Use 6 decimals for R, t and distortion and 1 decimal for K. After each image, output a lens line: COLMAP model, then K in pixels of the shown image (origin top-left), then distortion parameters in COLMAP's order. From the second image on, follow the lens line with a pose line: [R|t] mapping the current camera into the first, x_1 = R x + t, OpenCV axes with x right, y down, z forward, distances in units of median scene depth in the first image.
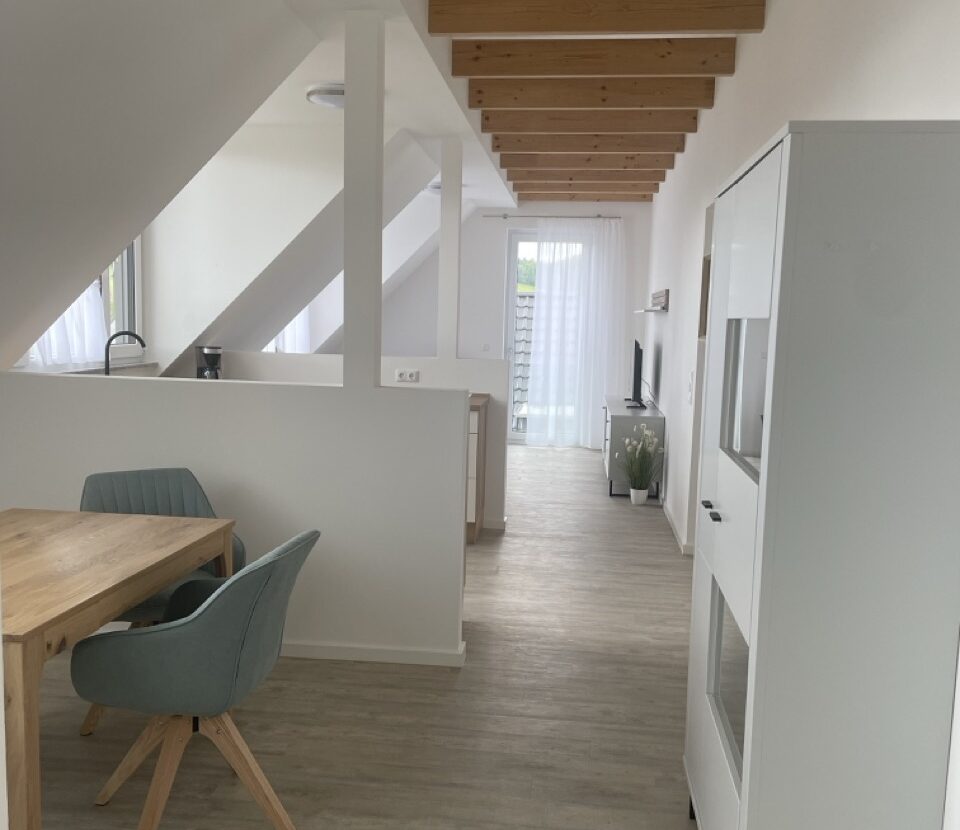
lens RADIAL K [[950.3, 0, 480.0], [0, 950.3, 415.0], [0, 0, 1]] dist [0.003397, -0.014687]
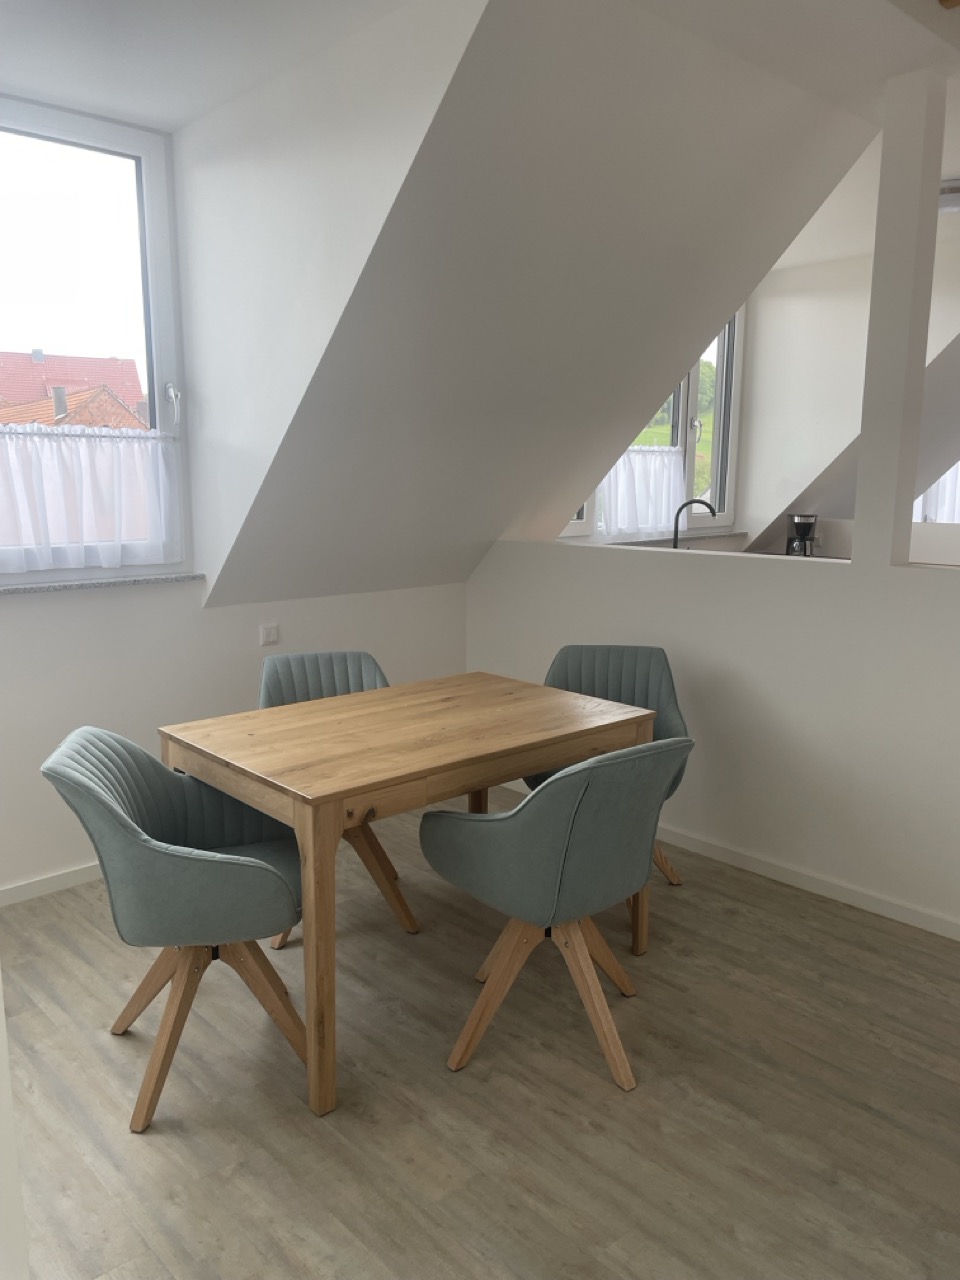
lens RADIAL K [[958.1, 0, 480.0], [0, 958.1, 640.0], [0, 0, 1]] dist [0.086935, -0.104901]
pose [[0.747377, 0.081308, -0.659406, 0.182976], [-0.044988, 0.996399, 0.071870, -0.011174], [0.662875, -0.024049, 0.748344, 0.205375]]
